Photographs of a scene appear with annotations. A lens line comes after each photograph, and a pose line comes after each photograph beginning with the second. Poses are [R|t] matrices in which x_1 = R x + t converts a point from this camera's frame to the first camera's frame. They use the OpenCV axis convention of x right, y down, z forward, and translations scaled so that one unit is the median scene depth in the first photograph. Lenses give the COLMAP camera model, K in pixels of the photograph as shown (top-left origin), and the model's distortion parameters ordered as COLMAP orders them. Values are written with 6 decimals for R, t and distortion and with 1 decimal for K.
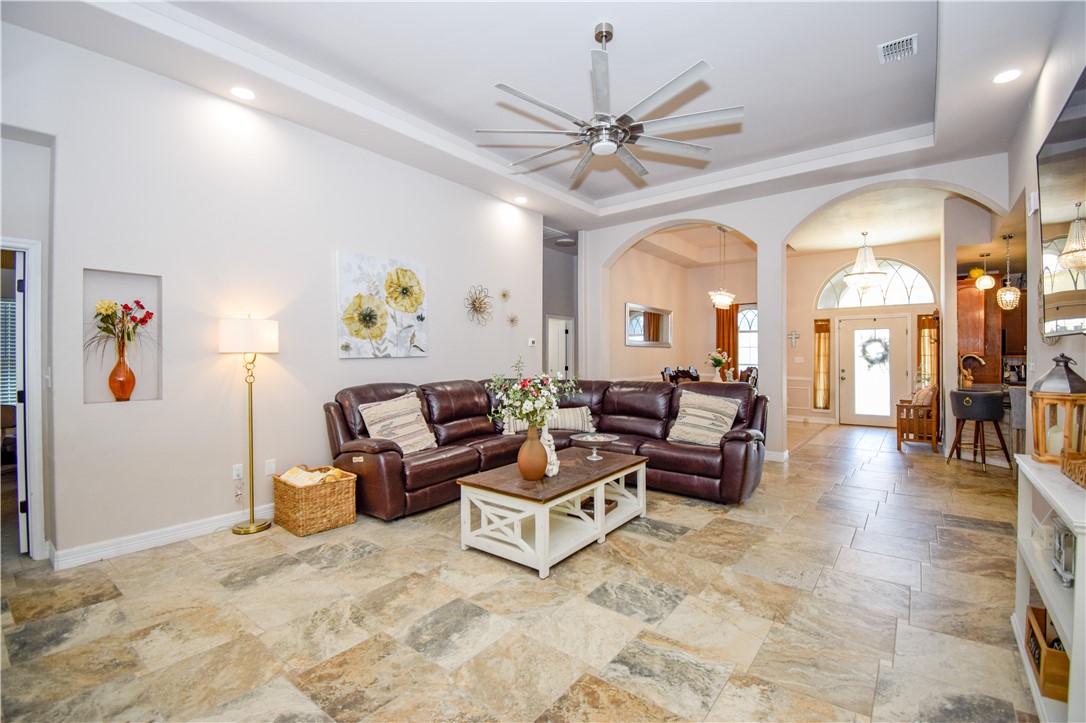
lens RADIAL K [[483.8, 0, 558.8], [0, 483.8, 359.1], [0, 0, 1]] dist [0.017378, -0.022962]
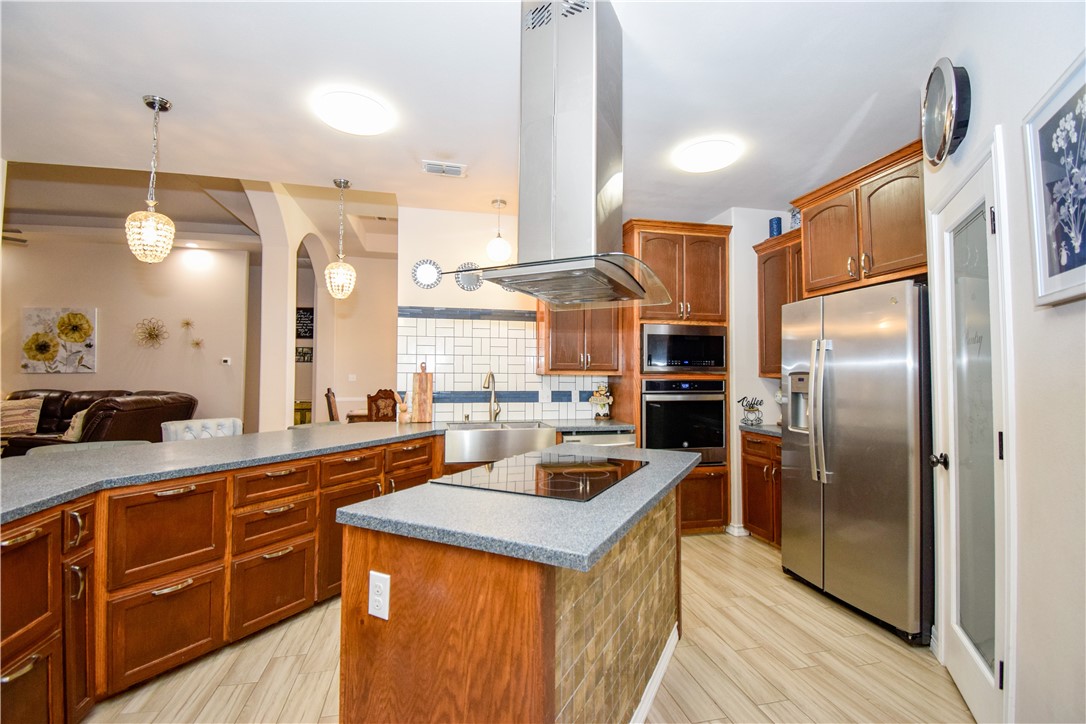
lens RADIAL K [[492.9, 0, 541.3], [0, 492.9, 357.8], [0, 0, 1]] dist [0.019281, -0.029584]
pose [[0.771354, -0.013761, -0.636258, 1.785840], [-0.012198, 0.999263, -0.036400, -0.013410], [0.636290, 0.035839, 0.770617, 0.785811]]
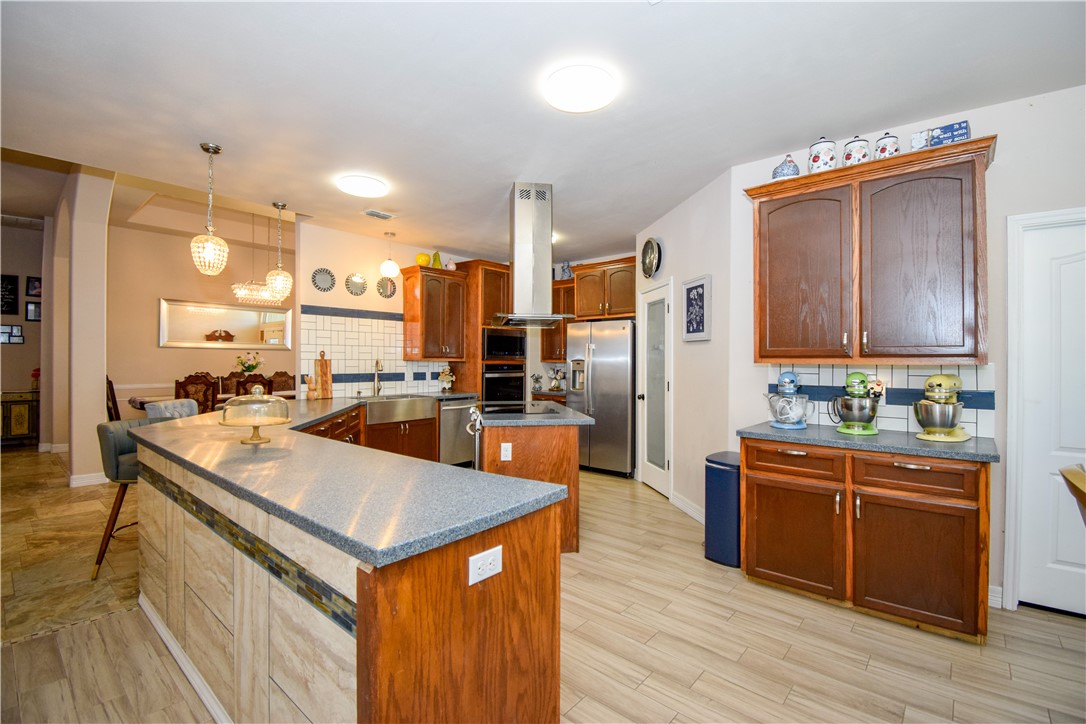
lens RADIAL K [[483.8, 0, 558.8], [0, 483.8, 359.6], [0, 0, 1]] dist [0.017378, -0.022962]
pose [[0.999203, 0.010640, -0.038460, 1.630014], [-0.010907, 0.999918, -0.006729, -0.014170], [0.038385, 0.007143, 0.999237, 0.259384]]
